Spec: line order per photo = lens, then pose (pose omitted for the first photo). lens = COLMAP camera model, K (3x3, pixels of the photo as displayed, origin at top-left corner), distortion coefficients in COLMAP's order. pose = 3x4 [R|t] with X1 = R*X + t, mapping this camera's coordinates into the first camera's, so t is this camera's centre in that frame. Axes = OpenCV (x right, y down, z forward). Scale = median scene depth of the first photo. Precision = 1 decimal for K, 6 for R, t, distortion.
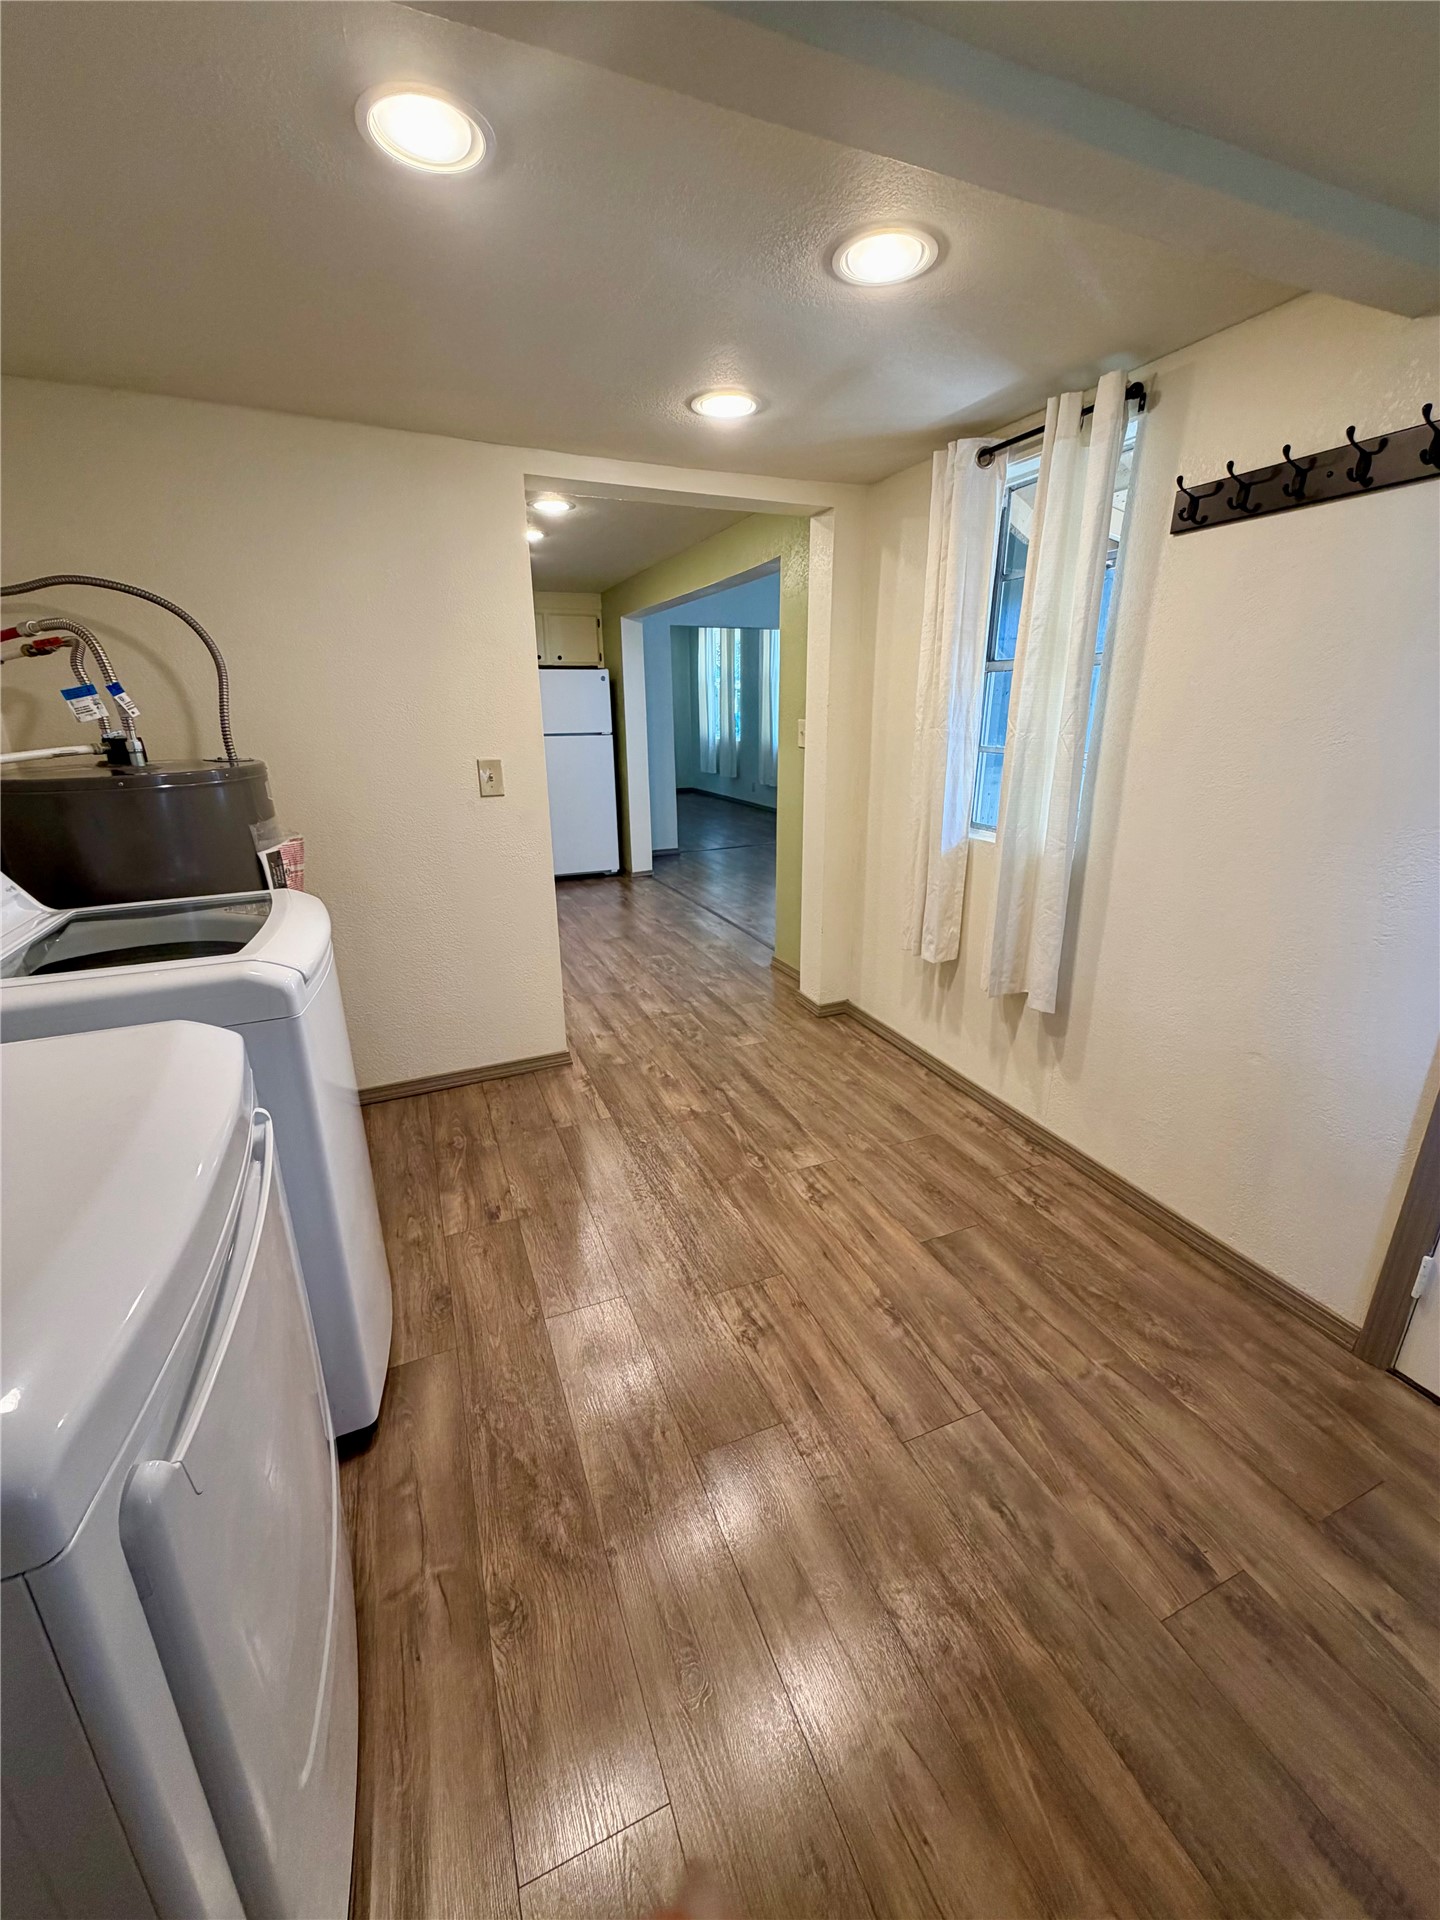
lens RADIAL K [[761.1, 0, 719.5], [0, 761.1, 949.4], [0, 0, 1]] dist [0.000514, -0.000218]
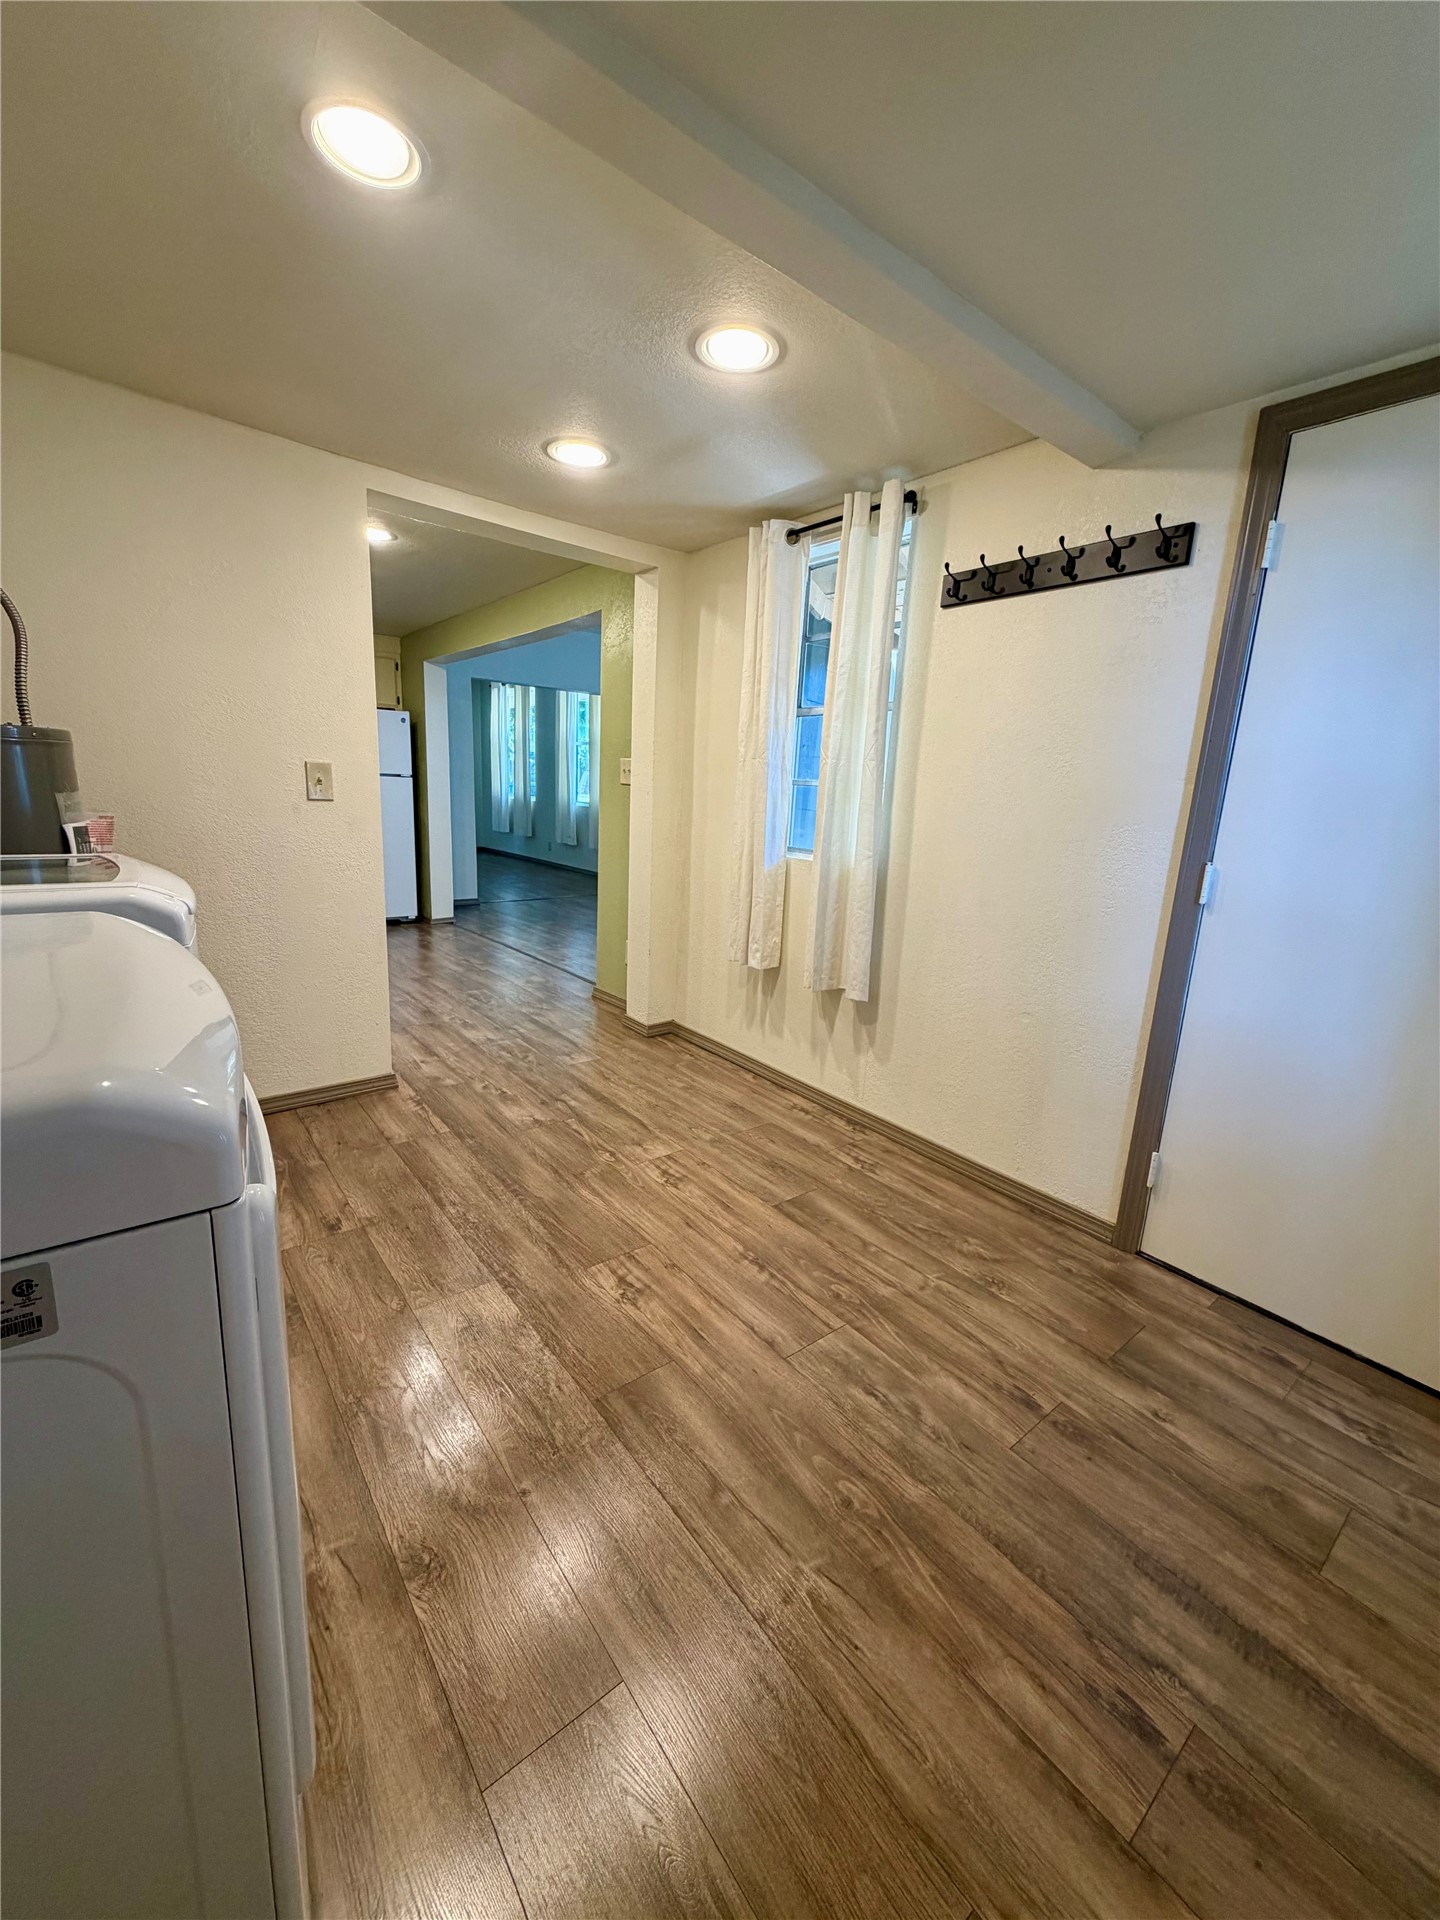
lens RADIAL K [[761.1, 0, 718.1], [0, 761.1, 949.4], [0, 0, 1]] dist [0.000514, -0.000218]
pose [[0.960702, -0.002421, 0.277573, -0.104827], [0.029537, 0.995177, -0.093548, 0.114896], [-0.276007, 0.098070, 0.956139, -0.049904]]
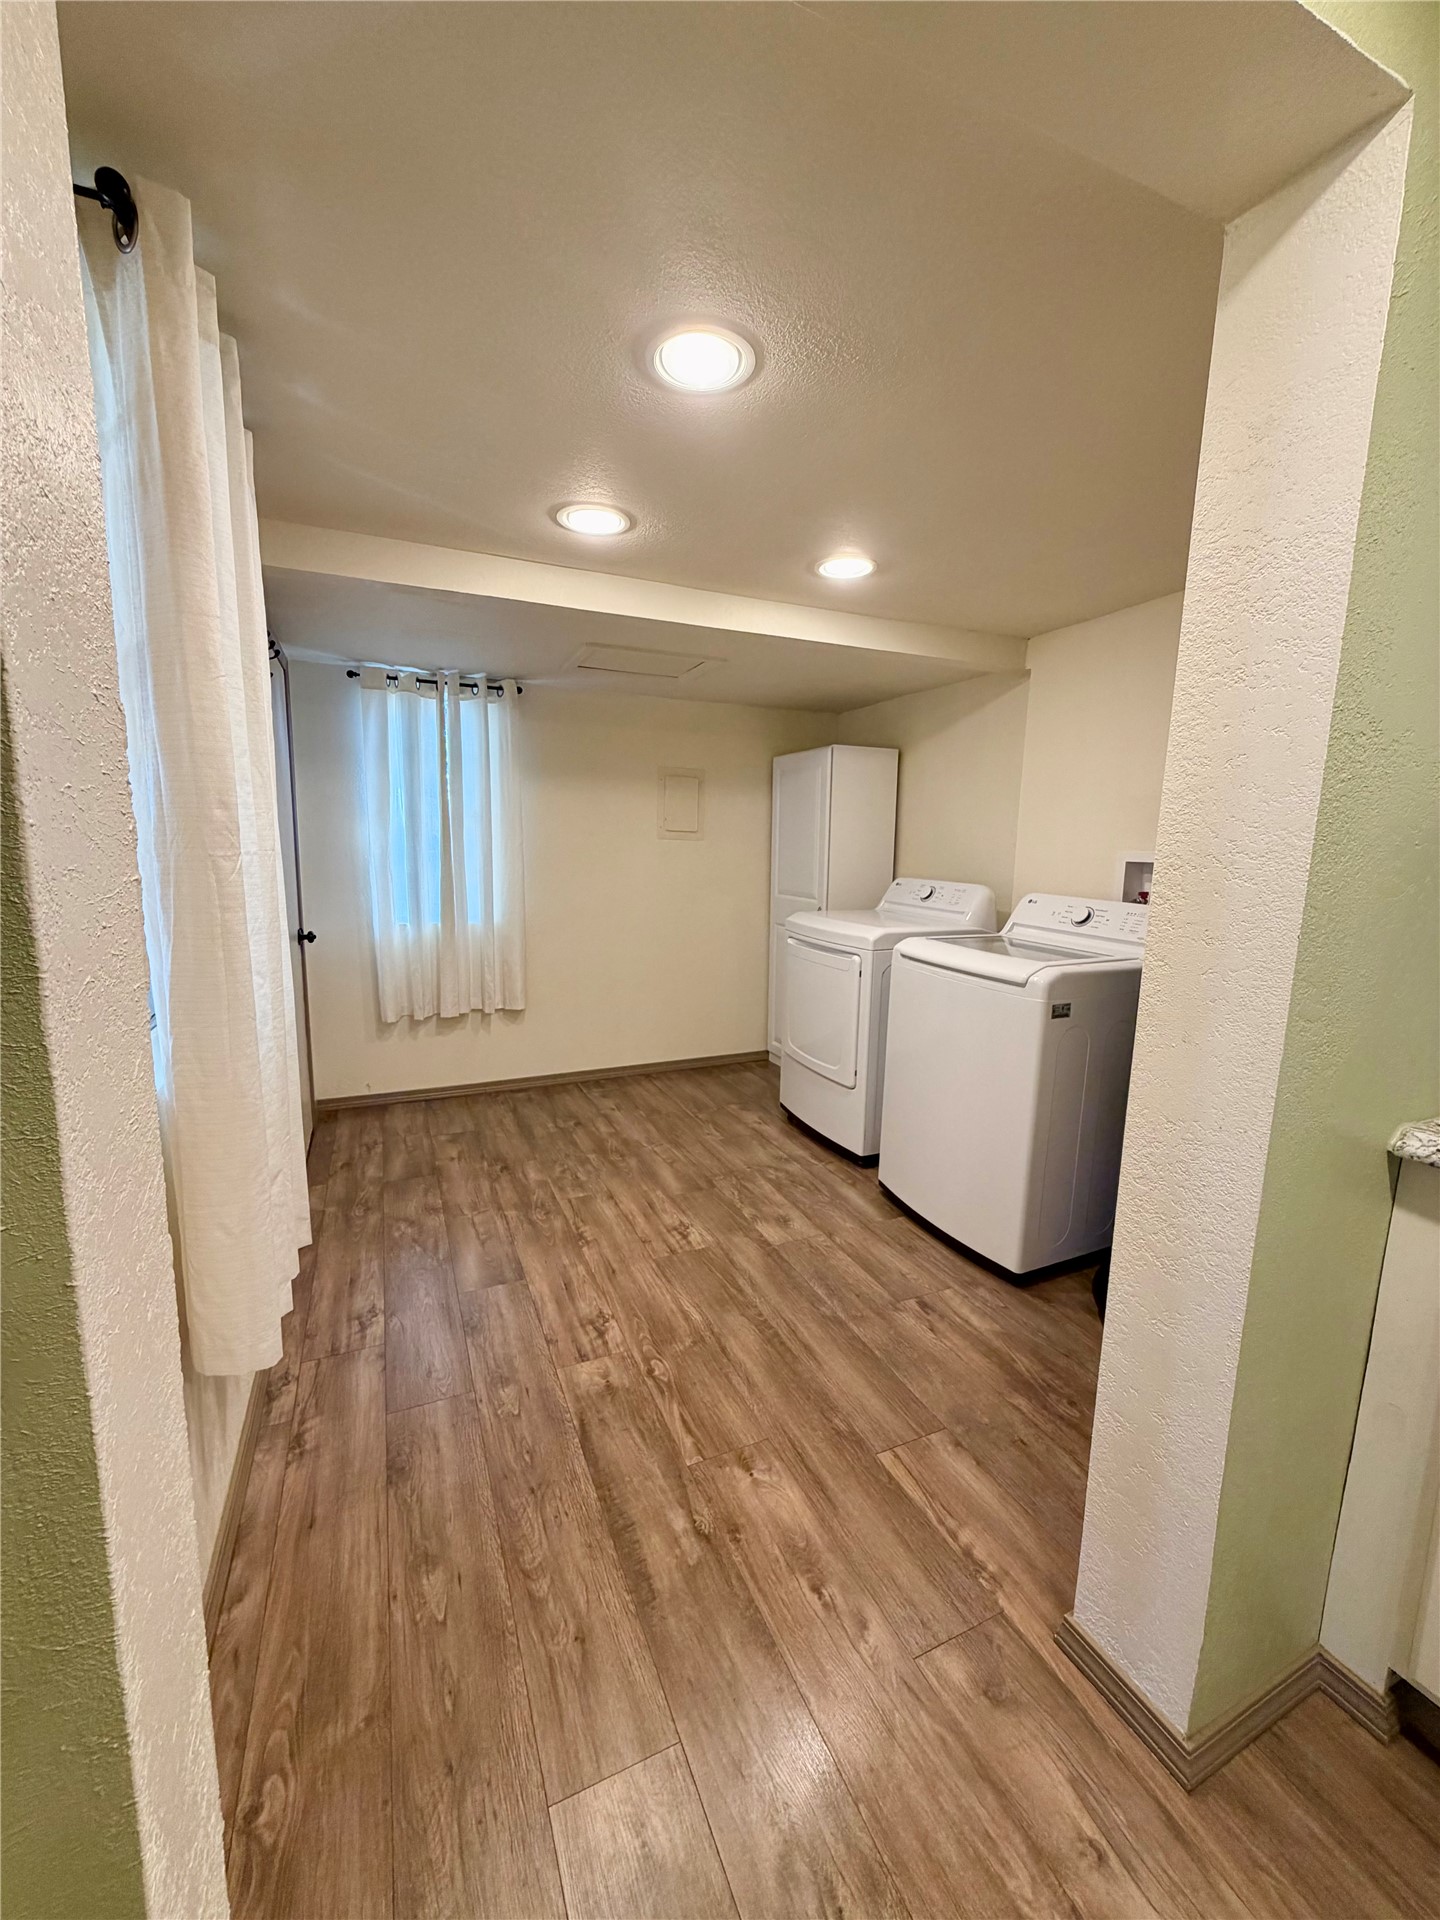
lens RADIAL K [[761.1, 0, 720.4], [0, 761.1, 961.2], [0, 0, 1]] dist [0.000514, -0.000218]
pose [[-0.999711, -0.008495, -0.022479, 0.003591], [-0.017742, 0.891848, 0.451987, -0.527590], [0.016209, 0.452256, -0.891741, 1.719252]]
